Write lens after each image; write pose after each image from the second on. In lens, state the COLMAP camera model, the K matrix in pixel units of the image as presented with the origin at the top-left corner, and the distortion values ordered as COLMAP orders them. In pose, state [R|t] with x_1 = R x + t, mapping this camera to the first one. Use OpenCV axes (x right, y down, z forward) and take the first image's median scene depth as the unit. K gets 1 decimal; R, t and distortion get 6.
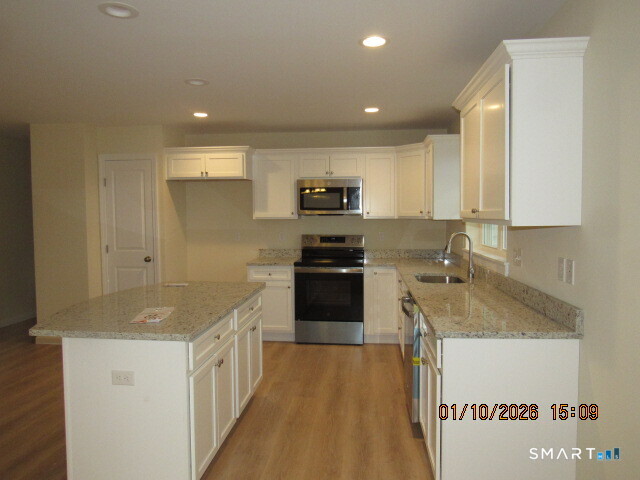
lens RADIAL K [[462.3, 0, 321.2], [0, 462.3, 239.4], [0, 0, 1]] dist [-0.034381, 0.000981]
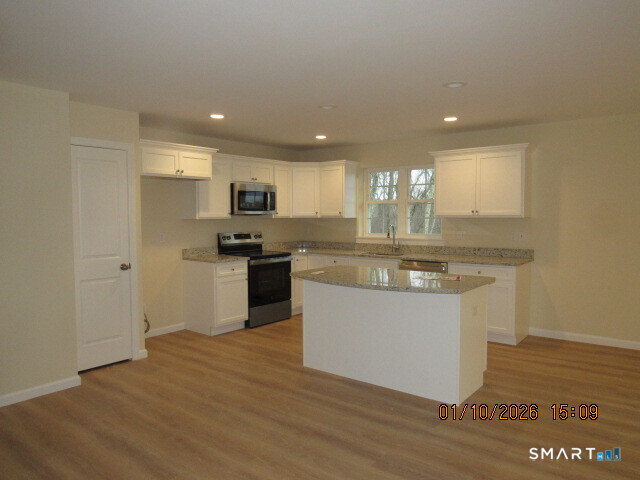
lens RADIAL K [[462.3, 0, 323.4], [0, 462.3, 239.9], [0, 0, 1]] dist [-0.034381, 0.000981]
pose [[0.543793, -0.046518, 0.837929, -0.895173], [0.045849, 0.998618, 0.025684, -0.012192], [-0.837966, 0.024451, 0.545174, 0.227855]]
